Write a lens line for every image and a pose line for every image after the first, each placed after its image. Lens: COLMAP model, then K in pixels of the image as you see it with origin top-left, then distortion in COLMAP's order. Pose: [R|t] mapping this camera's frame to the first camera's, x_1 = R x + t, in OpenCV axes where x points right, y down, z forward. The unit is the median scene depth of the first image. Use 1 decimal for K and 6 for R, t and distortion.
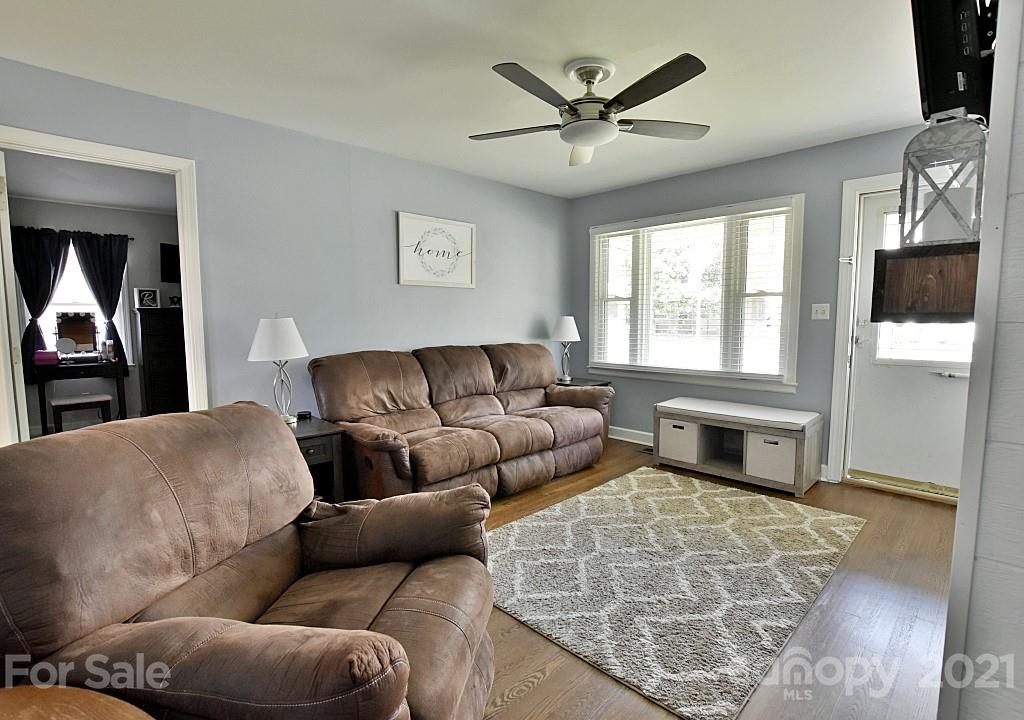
lens RADIAL K [[491.8, 0, 516.1], [0, 491.8, 364.8], [0, 0, 1]] dist [-0.016718, 0.000518]
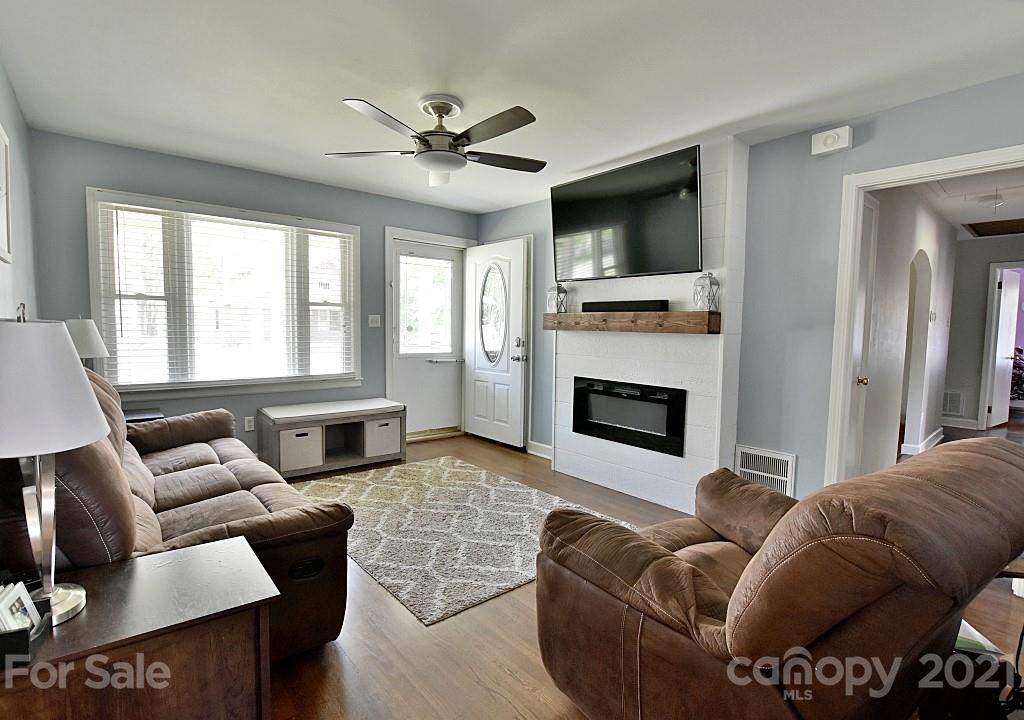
lens RADIAL K [[491.8, 0, 516.1], [0, 491.8, 364.8], [0, 0, 1]] dist [-0.016718, 0.000518]
pose [[0.073402, -0.072413, 0.994670, -0.647830], [0.076133, 0.994857, 0.066808, -0.049693], [-0.994392, 0.070823, 0.078538, 0.513463]]
